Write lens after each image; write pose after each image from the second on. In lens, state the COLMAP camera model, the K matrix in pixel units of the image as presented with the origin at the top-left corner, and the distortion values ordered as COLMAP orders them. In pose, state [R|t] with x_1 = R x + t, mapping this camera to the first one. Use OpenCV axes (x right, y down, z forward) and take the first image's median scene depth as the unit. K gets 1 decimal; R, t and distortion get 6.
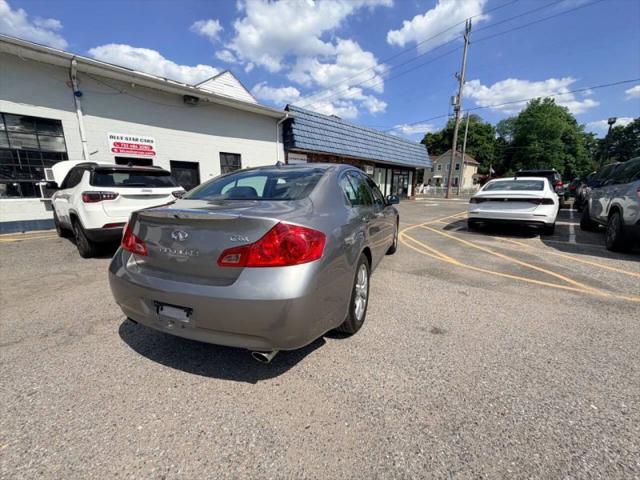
lens RADIAL K [[255.9, 0, 318.8], [0, 255.9, 239.1], [0, 0, 1]] dist [-0.000166, 0.000437]
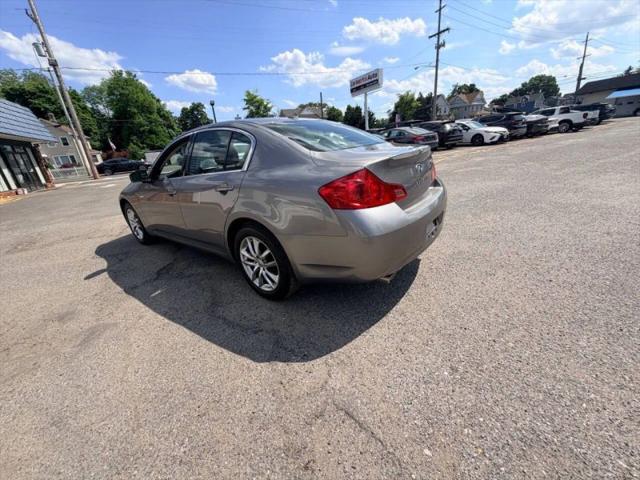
lens RADIAL K [[255.4, 0, 318.9], [0, 255.4, 240.0], [0, 0, 1]] dist [-0.000485, 0.000344]
pose [[0.270562, -0.364544, 0.891013, -0.242390], [0.281230, 0.915090, 0.288997, -0.024137], [-0.920709, 0.172387, 0.350110, 0.136210]]
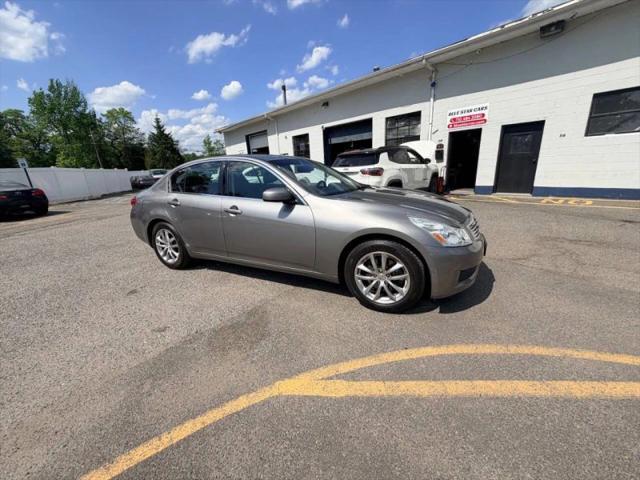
lens RADIAL K [[255.4, 0, 318.9], [0, 255.4, 240.0], [0, 0, 1]] dist [-0.000485, 0.000344]
pose [[-0.075126, 0.282878, -0.956209, 0.293277], [-0.145394, 0.945564, 0.291151, -0.078725], [0.986517, 0.160900, -0.029907, 0.361290]]
